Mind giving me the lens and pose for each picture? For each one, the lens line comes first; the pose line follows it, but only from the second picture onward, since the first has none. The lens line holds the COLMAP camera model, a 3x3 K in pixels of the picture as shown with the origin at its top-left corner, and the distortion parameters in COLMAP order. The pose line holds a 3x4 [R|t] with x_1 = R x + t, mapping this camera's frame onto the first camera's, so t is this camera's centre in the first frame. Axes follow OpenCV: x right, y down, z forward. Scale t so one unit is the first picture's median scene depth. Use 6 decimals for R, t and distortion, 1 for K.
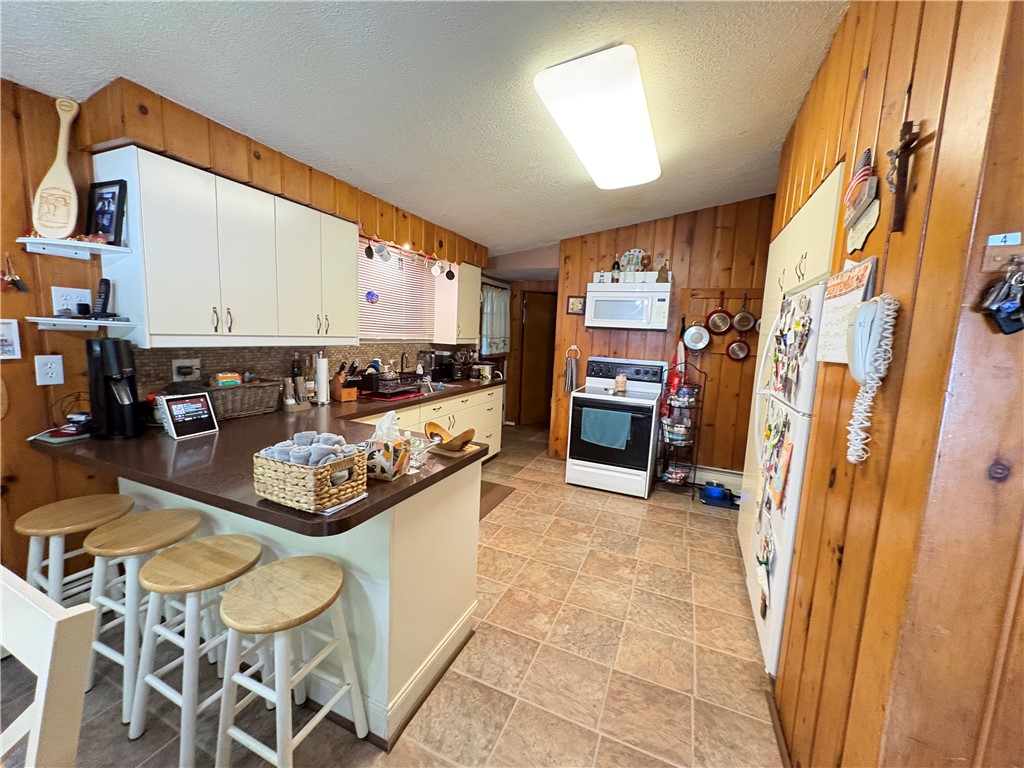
lens RADIAL K [[404.7, 0, 513.8], [0, 404.7, 382.9], [0, 0, 1]] dist [0.000028, 0.000616]
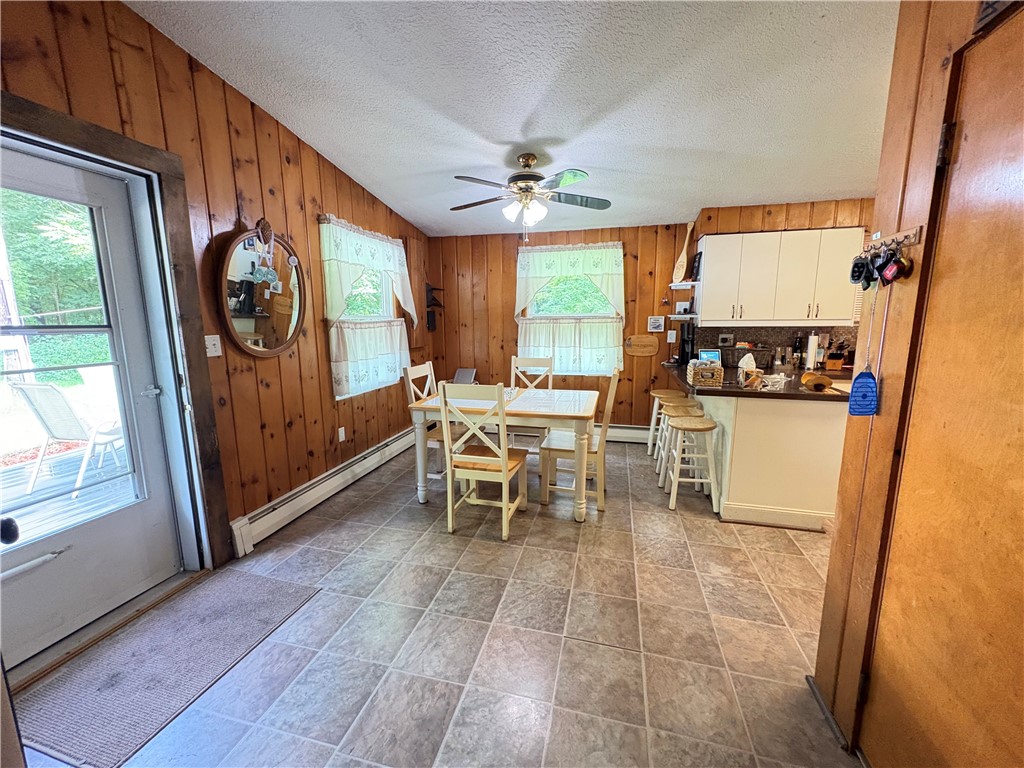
lens RADIAL K [[404.7, 0, 510.8], [0, 404.7, 384.5], [0, 0, 1]] dist [0.000028, 0.000616]
pose [[0.144484, 0.112258, -0.983119, 1.127655], [-0.104616, 0.989708, 0.097635, 0.115657], [0.983961, 0.088743, 0.154741, -0.309258]]
